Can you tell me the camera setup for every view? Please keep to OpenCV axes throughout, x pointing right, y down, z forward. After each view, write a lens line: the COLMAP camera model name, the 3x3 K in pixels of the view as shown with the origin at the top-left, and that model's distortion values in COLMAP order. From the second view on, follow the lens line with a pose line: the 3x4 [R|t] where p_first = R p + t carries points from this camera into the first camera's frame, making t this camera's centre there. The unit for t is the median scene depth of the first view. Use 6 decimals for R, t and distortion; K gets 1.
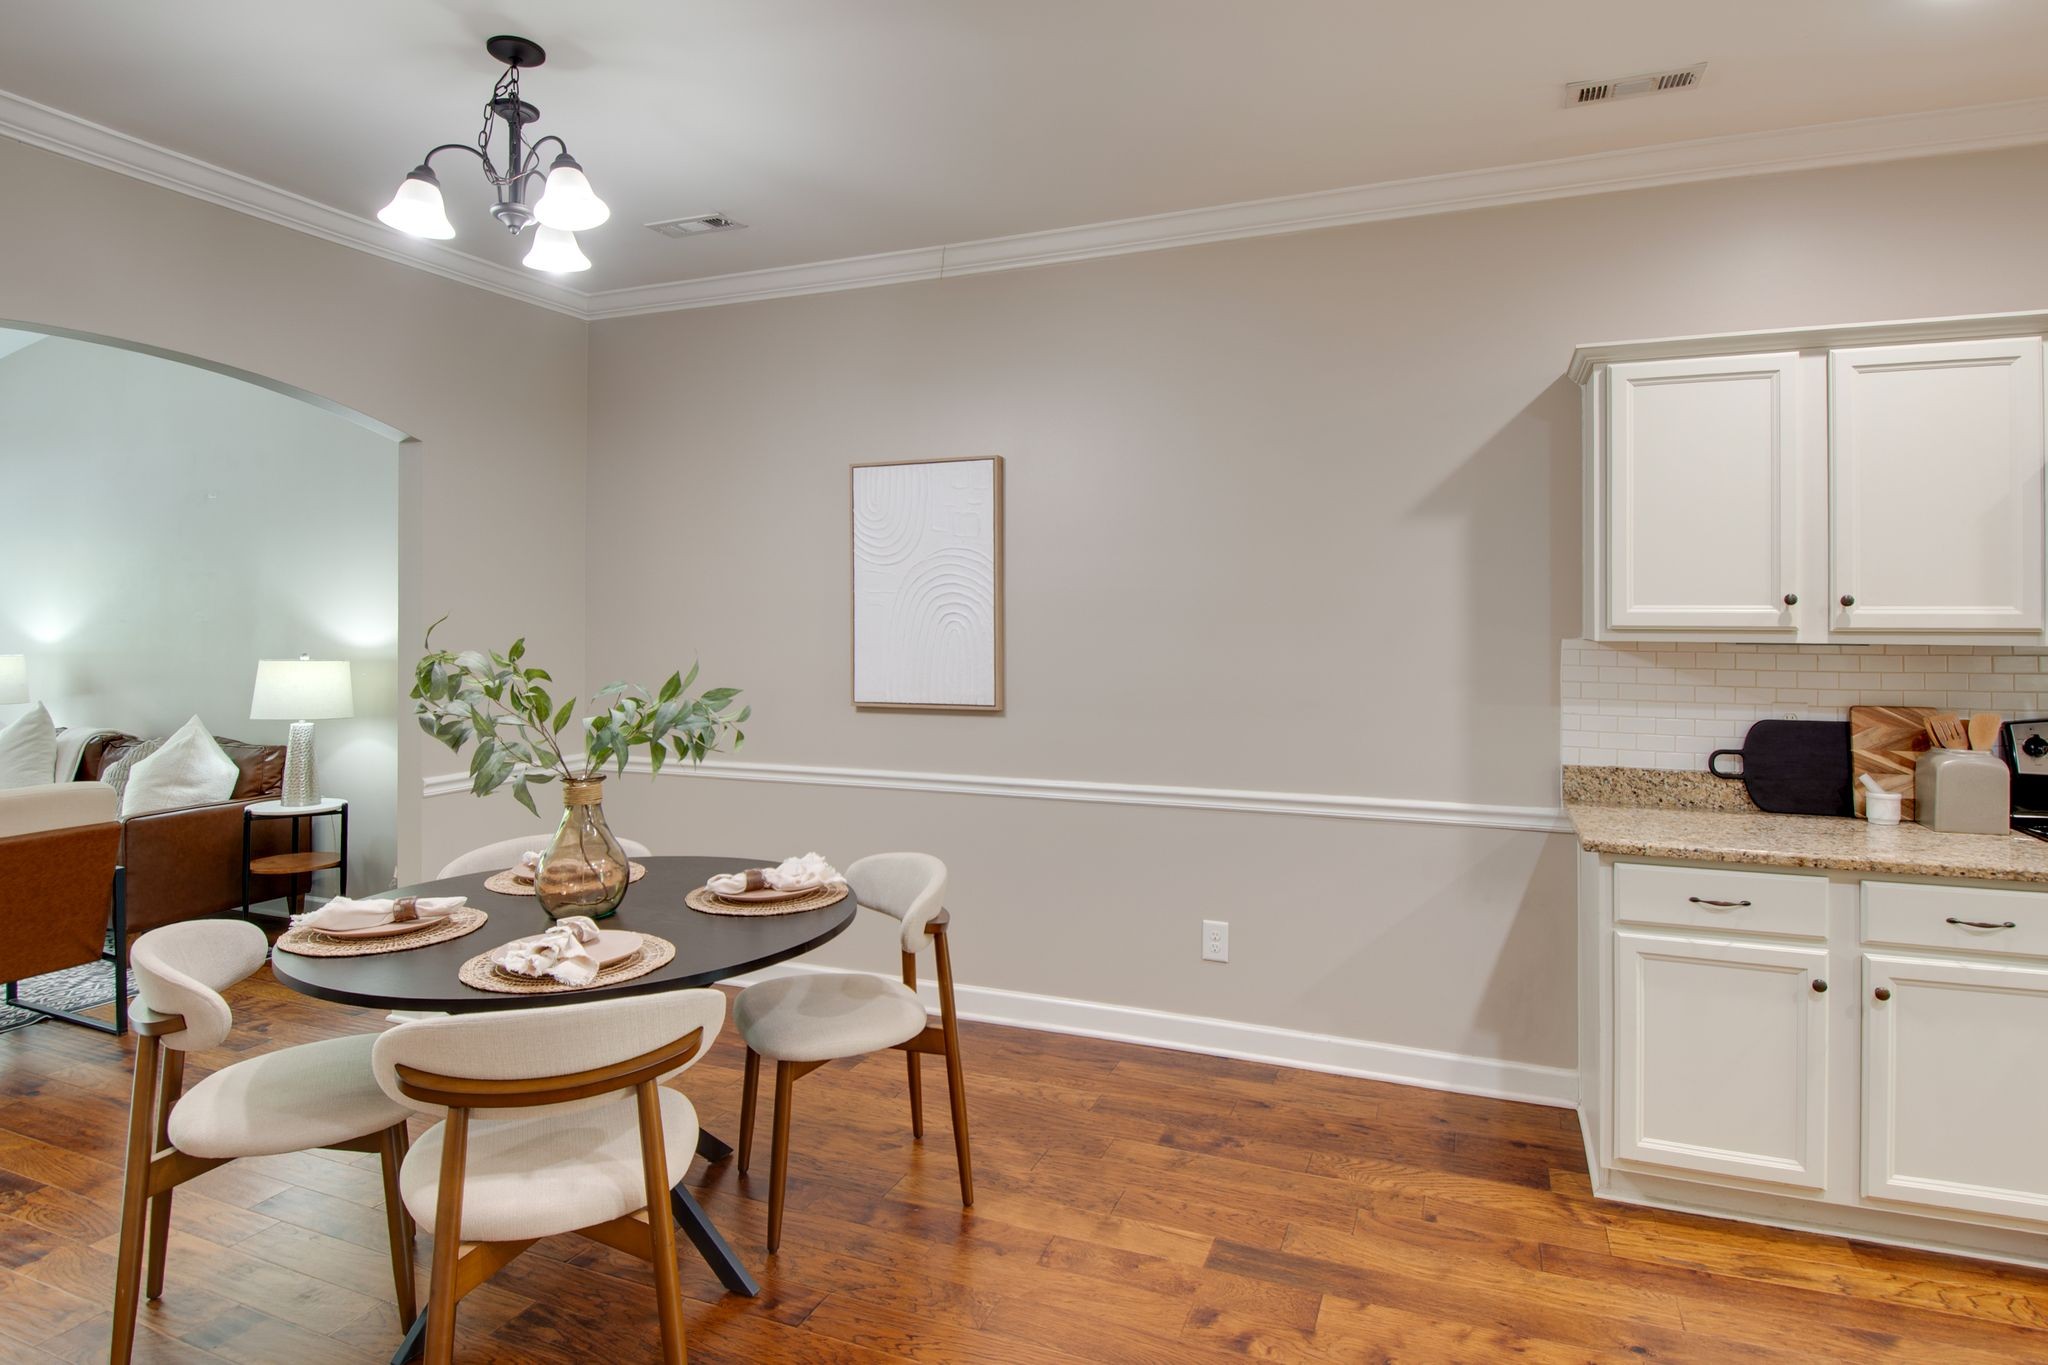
lens RADIAL K [[1118.5, 0, 1056.8], [0, 1118.5, 618.1], [0, 0, 1]] dist [-0.004404, -0.001632]
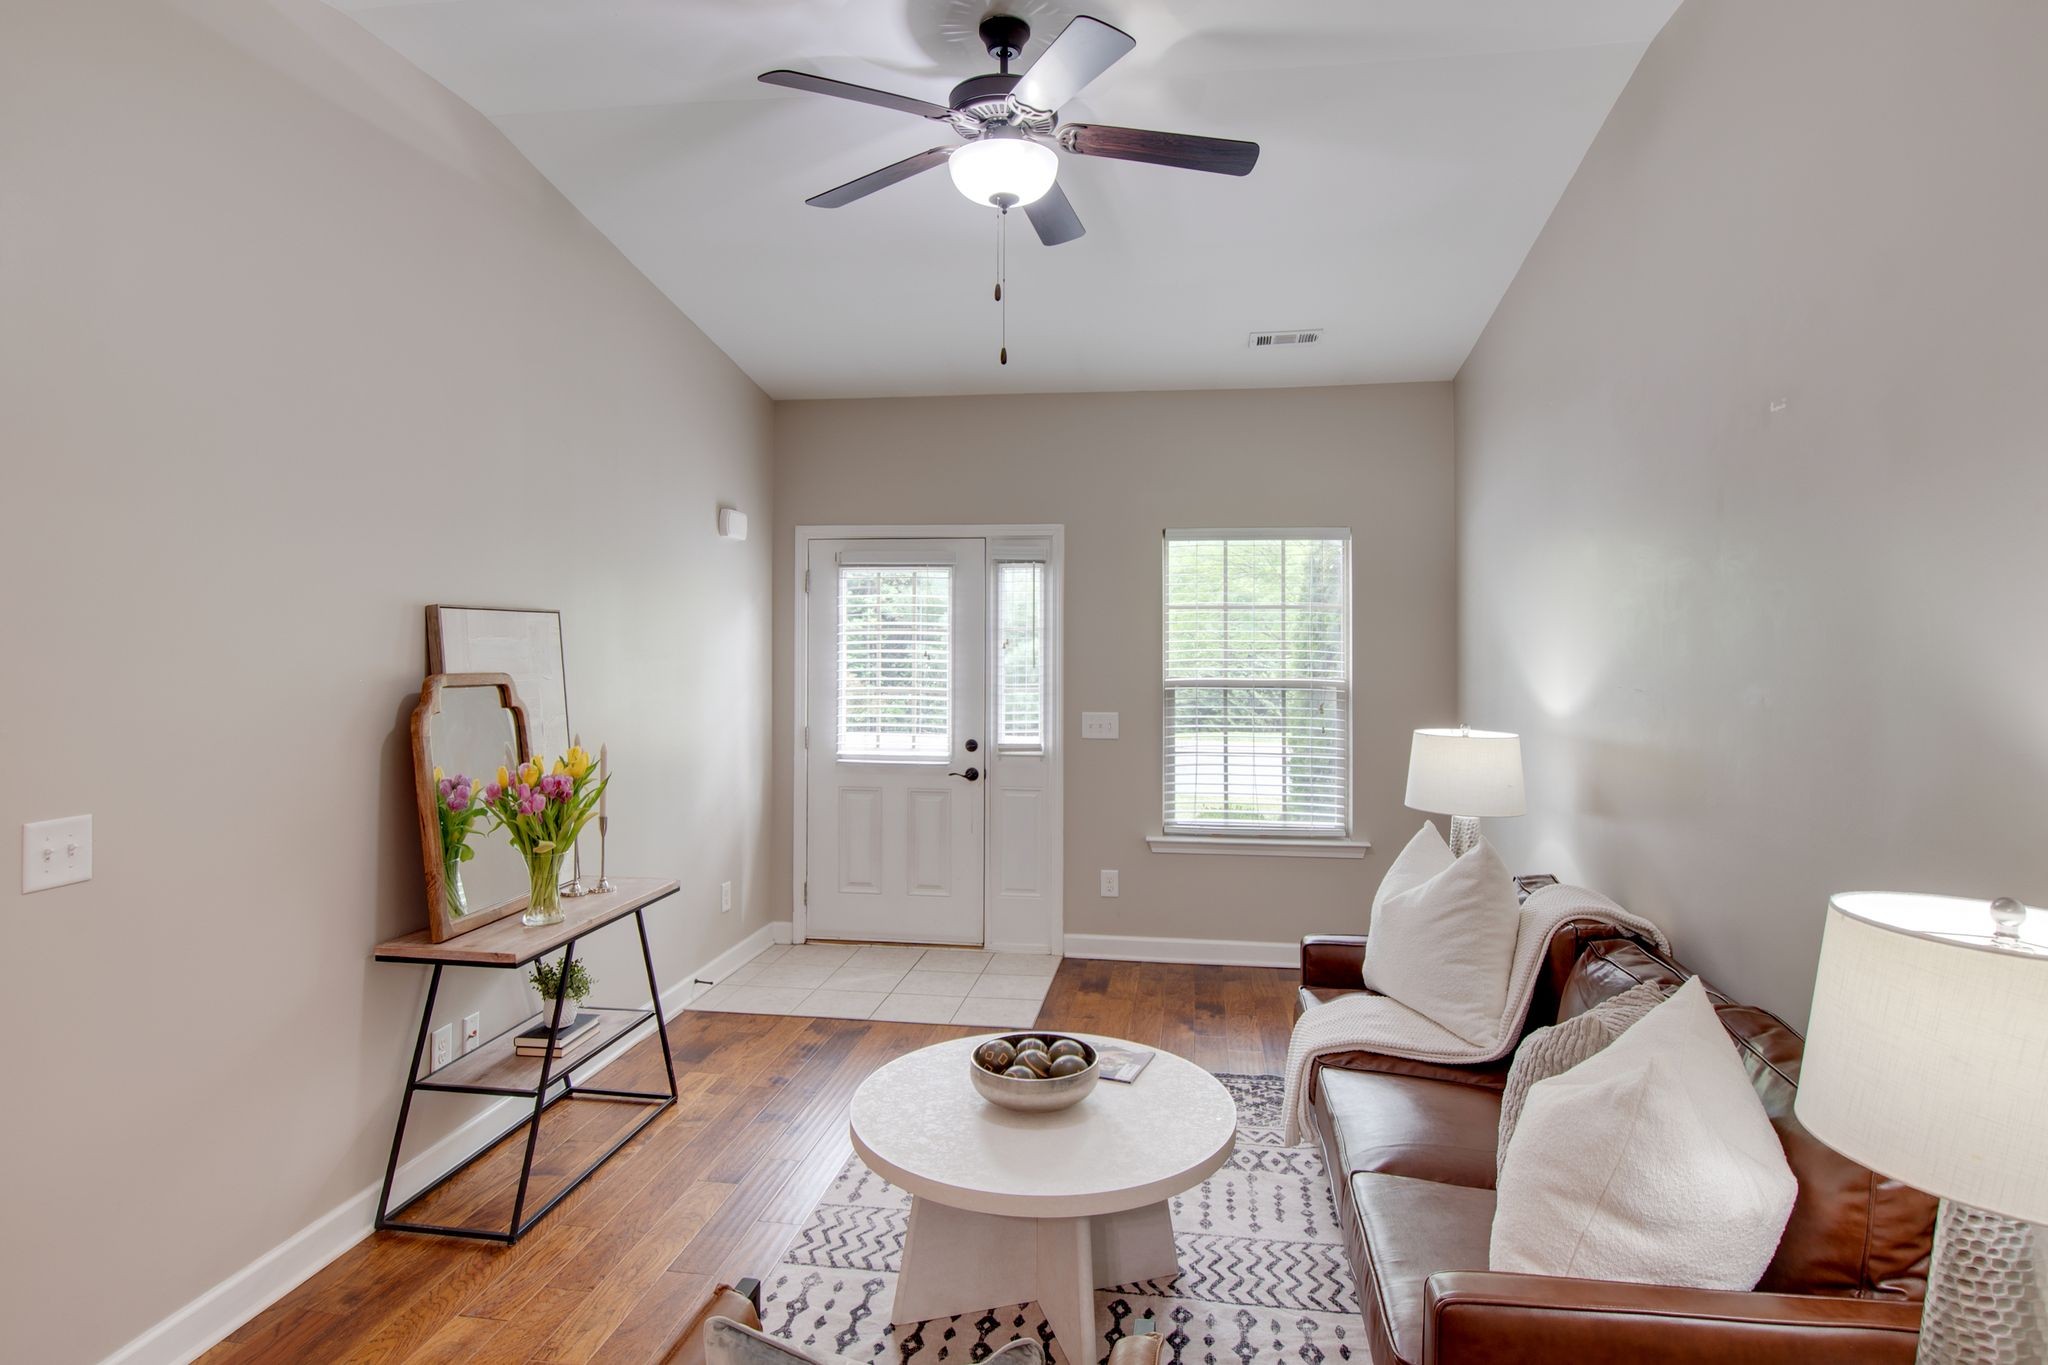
lens RADIAL K [[1056.3, 0, 1026.5], [0, 1056.3, 630.5], [0, 0, 1]] dist [0.001279, -0.000076]
pose [[0.210632, -0.009320, -0.977521, -0.424799], [-0.000847, 0.999952, -0.009716, -0.023901], [0.977565, 0.002874, 0.210614, 0.637773]]
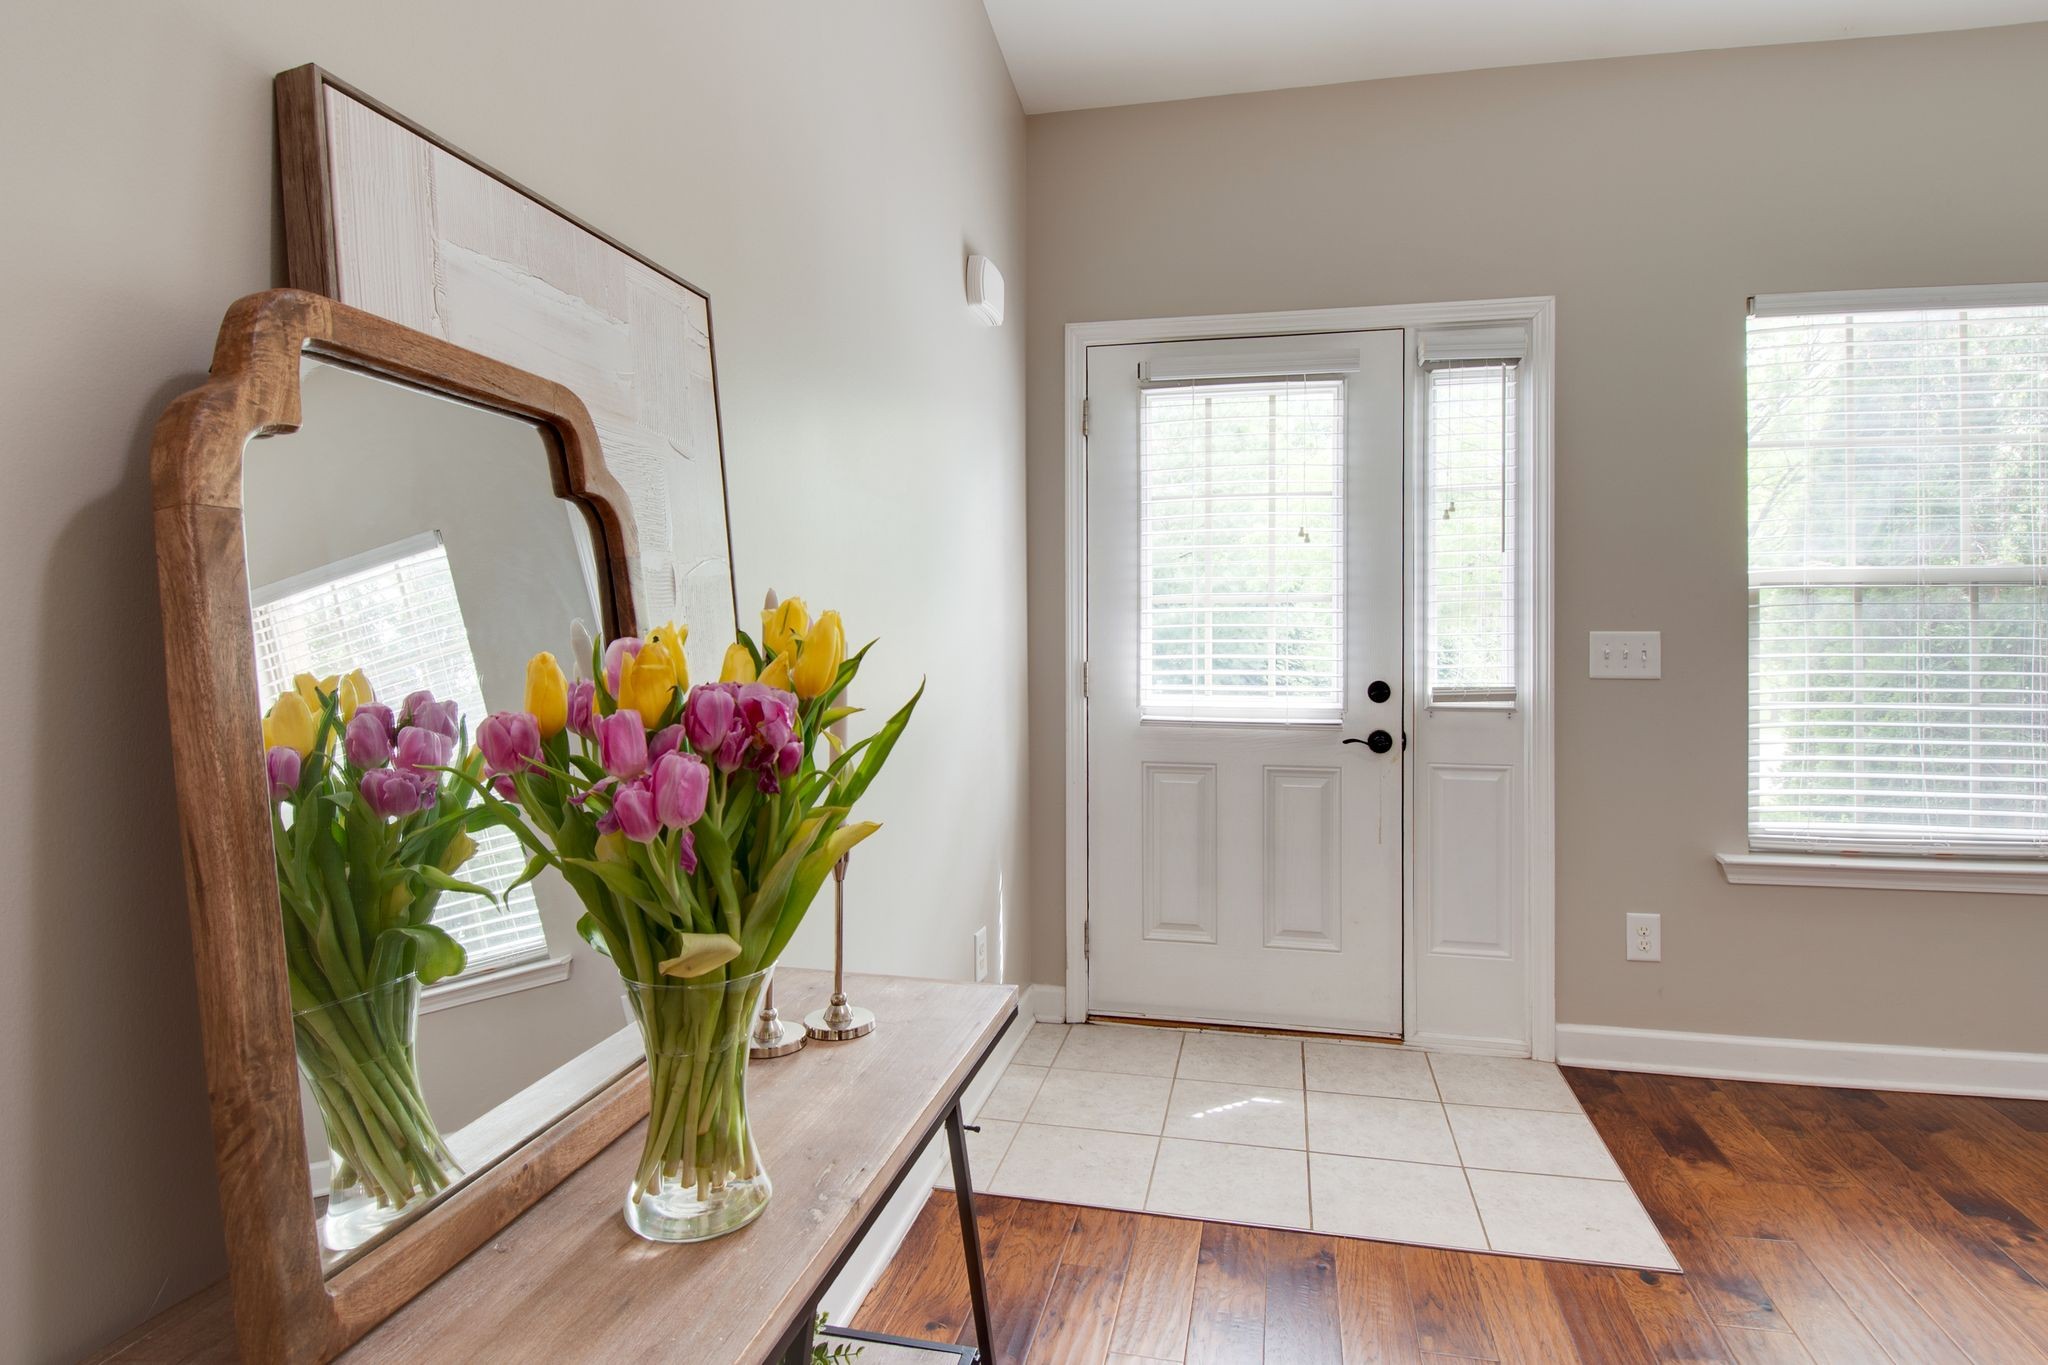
lens RADIAL K [[1056.3, 0, 1026.5], [0, 1056.3, 630.5], [0, 0, 1]] dist [0.001279, -0.000076]
pose [[0.125494, 0.002699, -0.992091, -0.835806], [0.006457, 0.999973, 0.003537, 0.034363], [0.992073, -0.006850, 0.125473, 0.542428]]
